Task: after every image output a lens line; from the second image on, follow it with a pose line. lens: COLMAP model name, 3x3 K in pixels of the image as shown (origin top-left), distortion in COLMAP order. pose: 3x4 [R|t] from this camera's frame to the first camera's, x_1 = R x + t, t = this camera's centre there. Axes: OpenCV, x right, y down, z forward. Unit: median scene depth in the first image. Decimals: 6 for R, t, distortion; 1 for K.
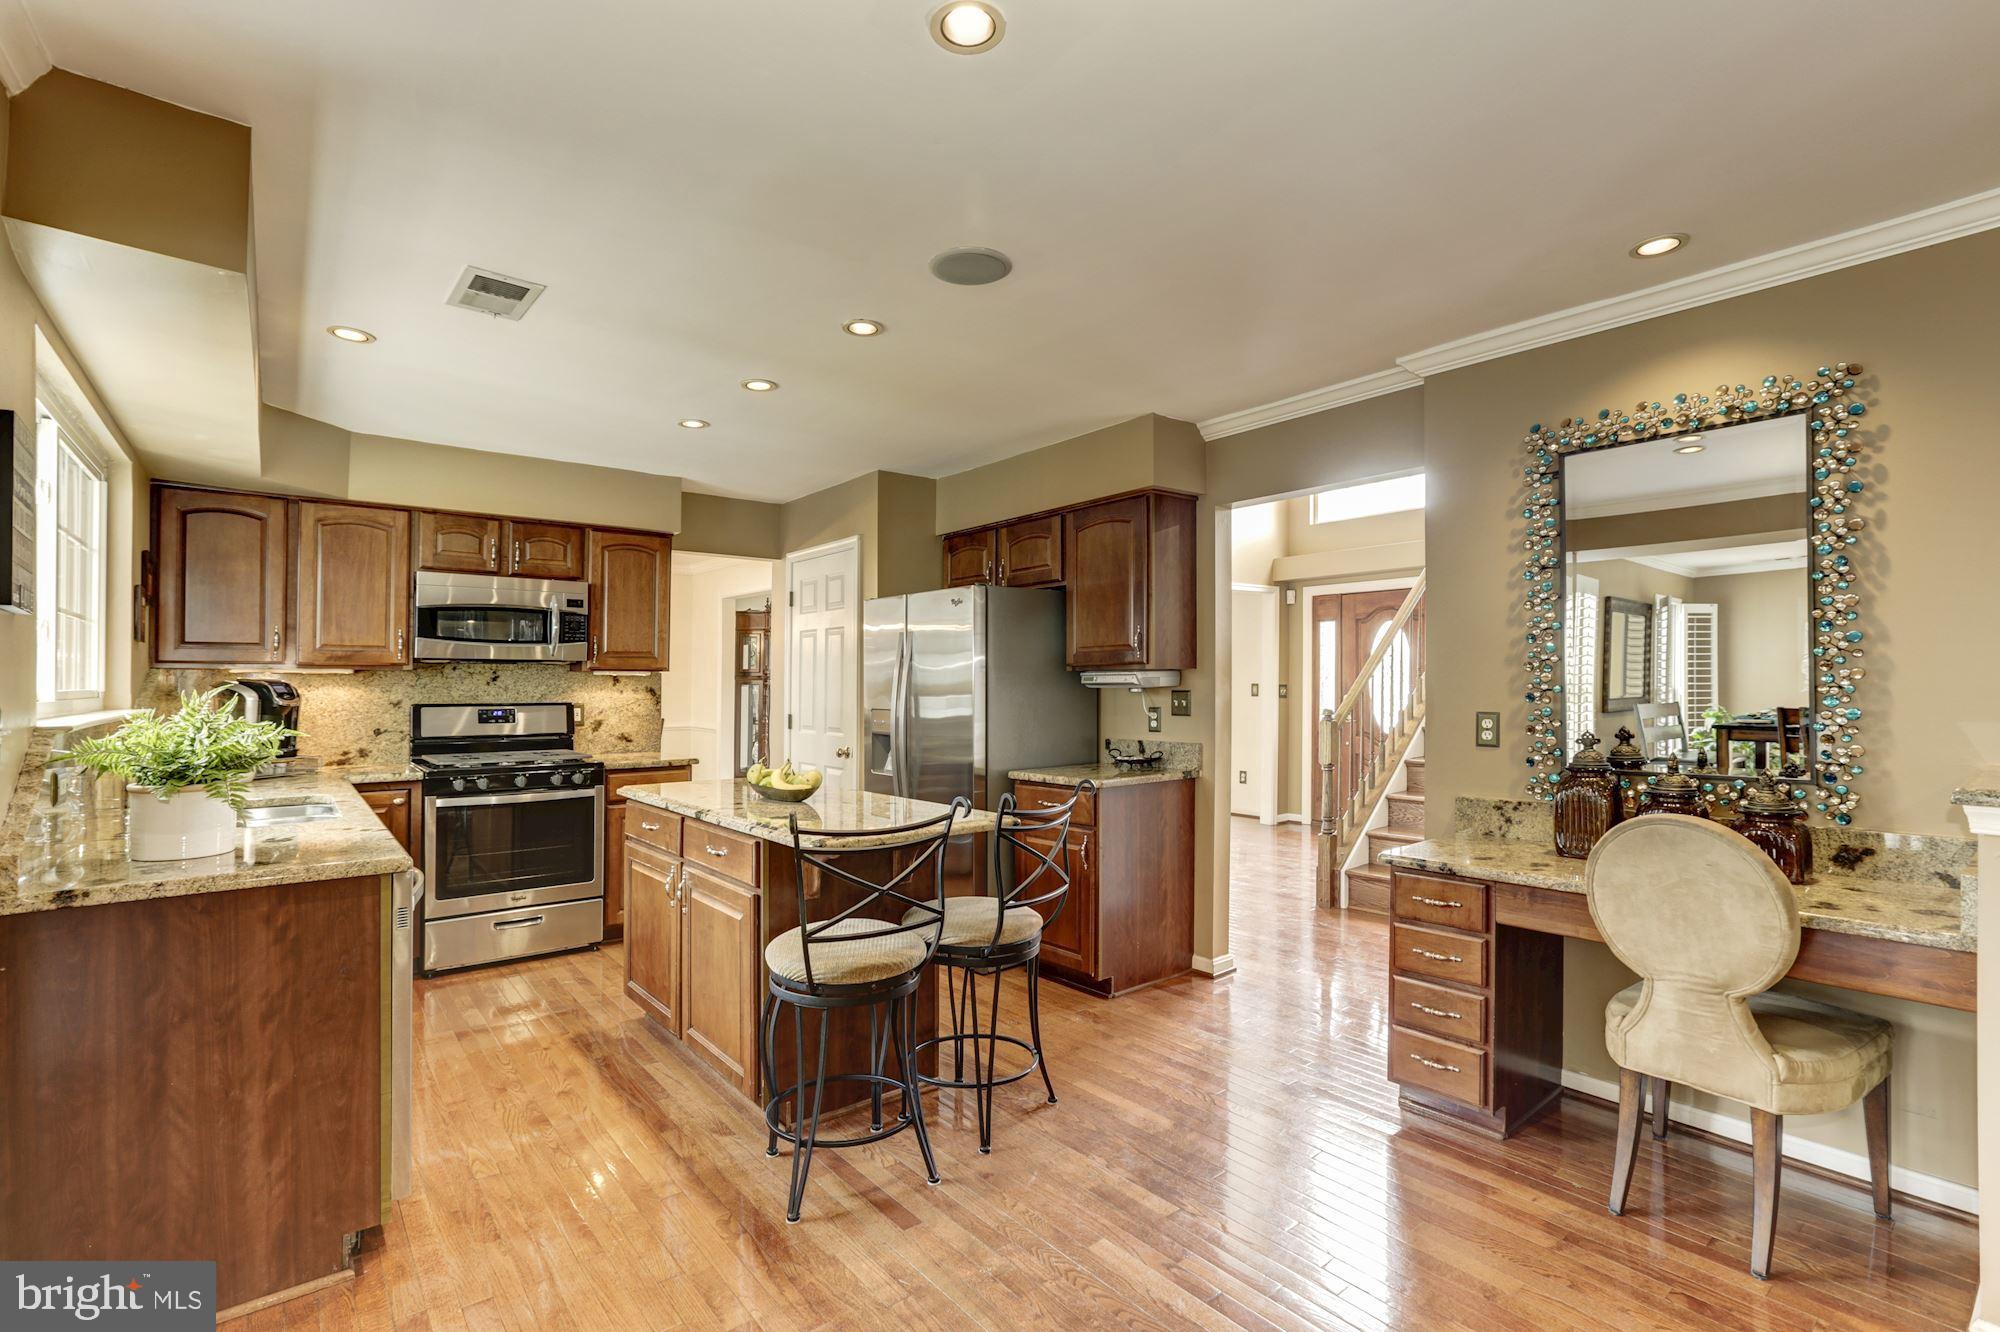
lens RADIAL K [[892.4, 0, 992.4], [0, 892.4, 666.0], [0, 0, 1]] dist [-0.004412, 0.002464]
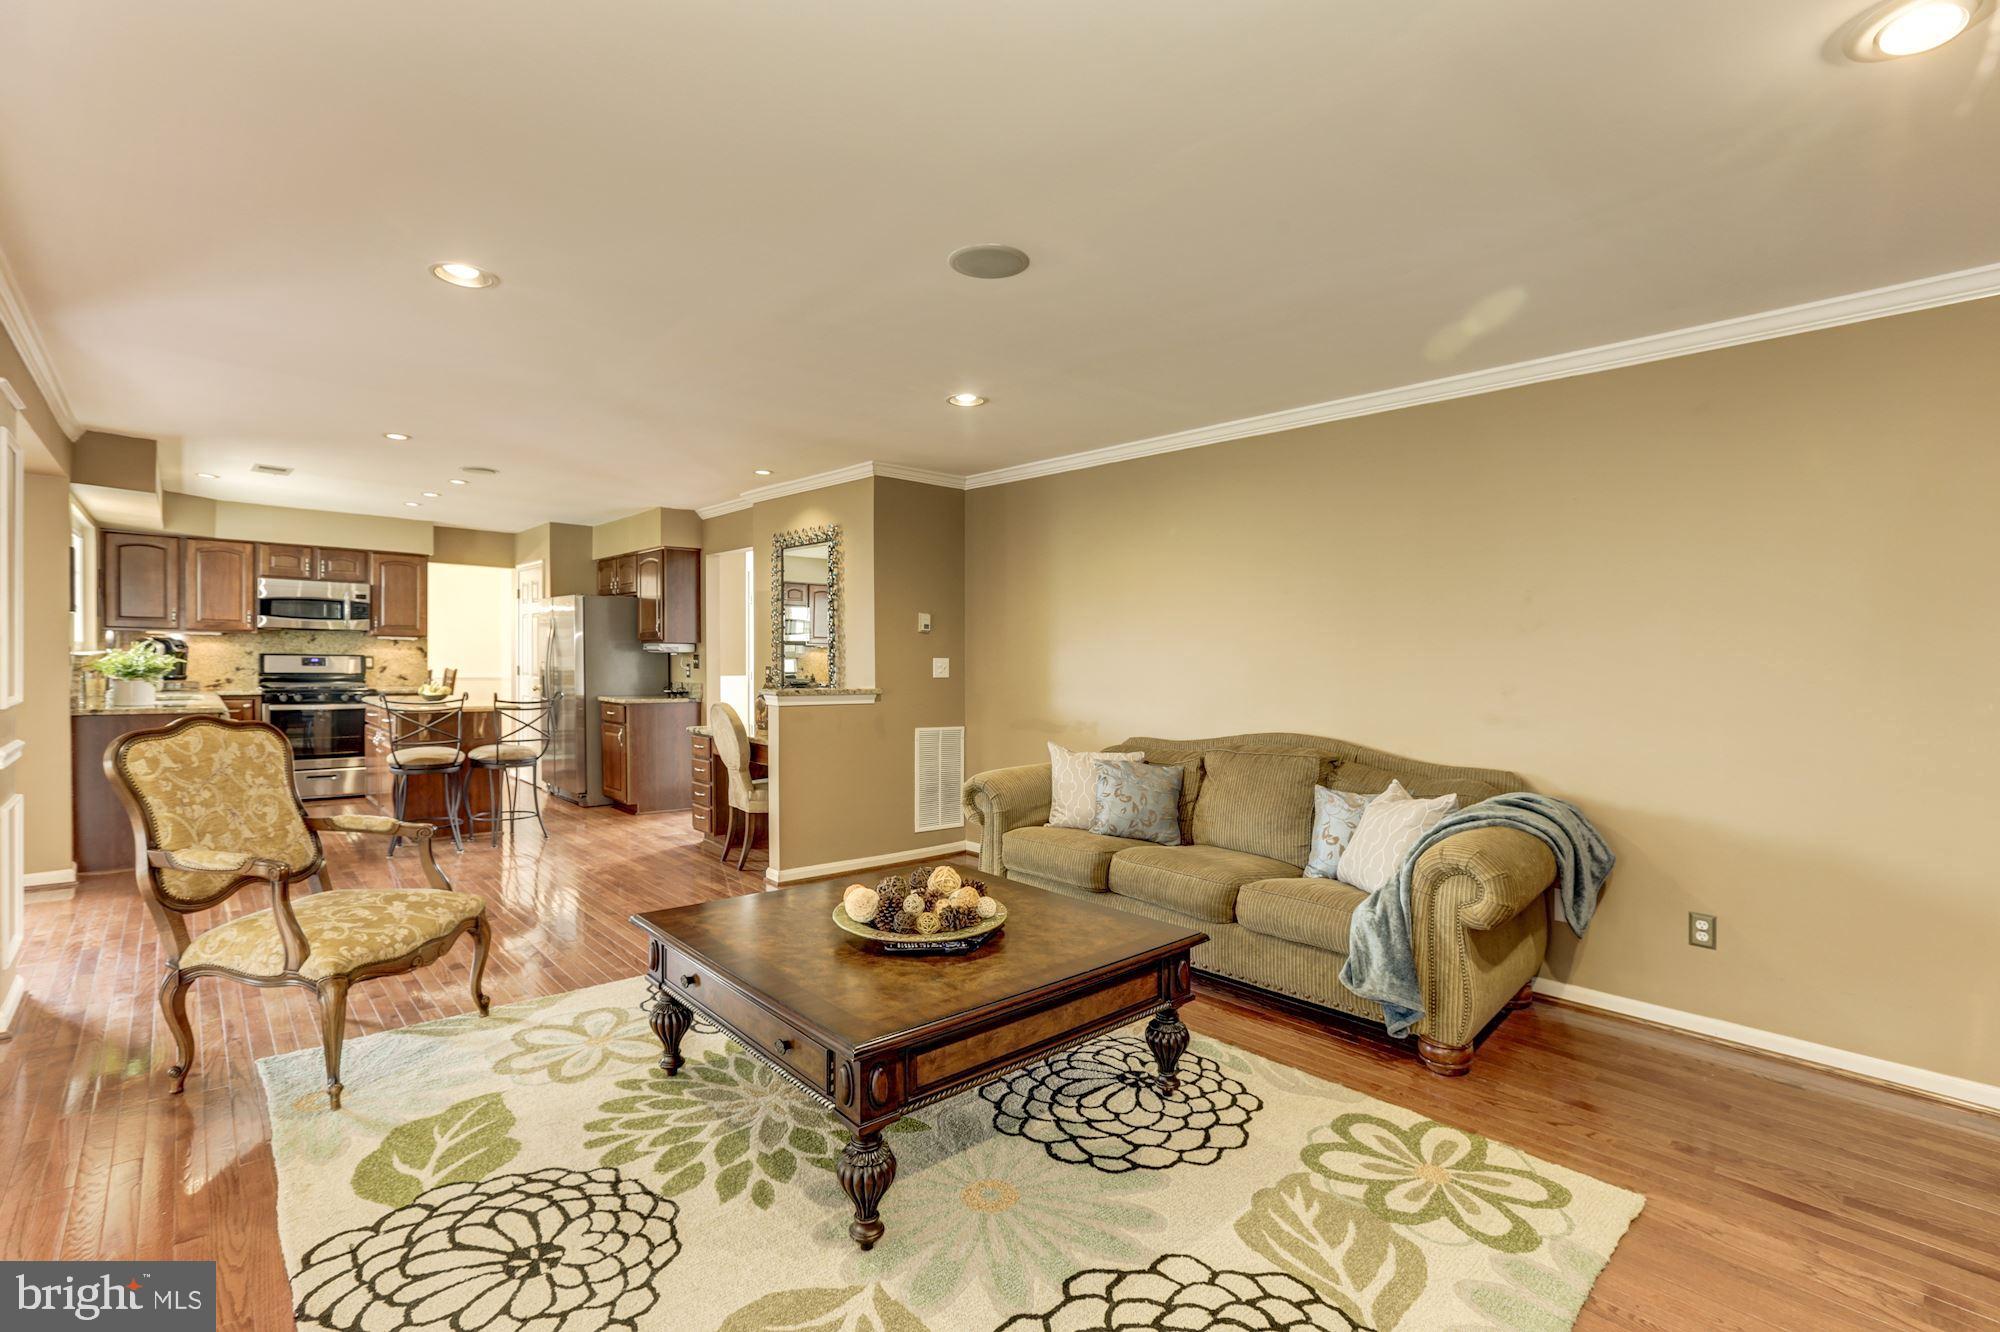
lens RADIAL K [[892.4, 0, 1007.8], [0, 892.4, 677.2], [0, 0, 1]] dist [-0.004412, 0.002464]
pose [[0.997442, 0.018716, 0.068985, 0.705311], [-0.021697, 0.998851, 0.042729, -0.017196], [-0.068106, -0.044116, 0.996702, -0.854515]]
